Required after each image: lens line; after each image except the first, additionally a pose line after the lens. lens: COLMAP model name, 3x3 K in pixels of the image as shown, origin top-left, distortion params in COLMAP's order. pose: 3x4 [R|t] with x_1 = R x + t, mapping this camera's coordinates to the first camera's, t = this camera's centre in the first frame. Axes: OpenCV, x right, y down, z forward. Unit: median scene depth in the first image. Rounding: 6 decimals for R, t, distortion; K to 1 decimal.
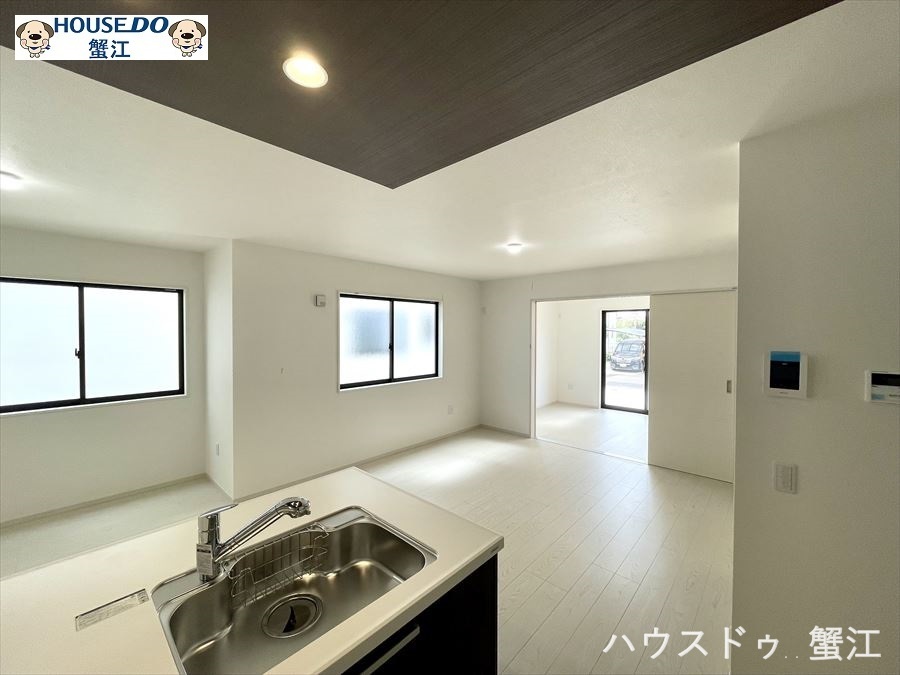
lens RADIAL K [[364.5, 0, 450.0], [0, 364.5, 337.5], [0, 0, 1]] dist [-0.001099, -0.000427]
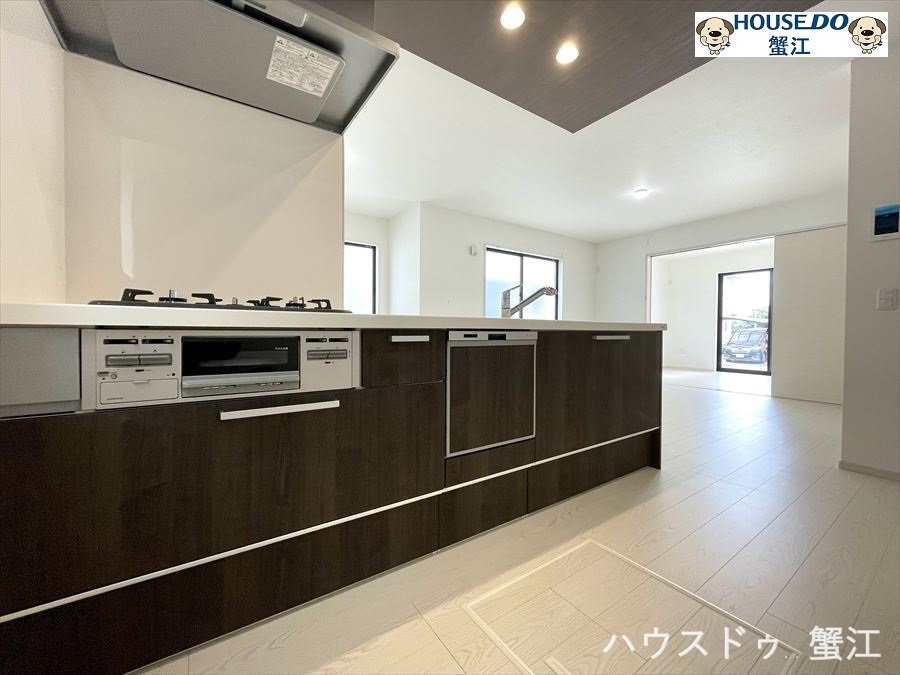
lens RADIAL K [[364.5, 0, 450.0], [0, 364.5, 337.5], [0, 0, 1]] dist [-0.001099, -0.000427]
pose [[0.974406, 0.006865, -0.224690, -0.105174], [-0.007208, 0.999974, -0.000707, 0.149727], [0.224679, 0.002308, 0.974430, -0.196331]]
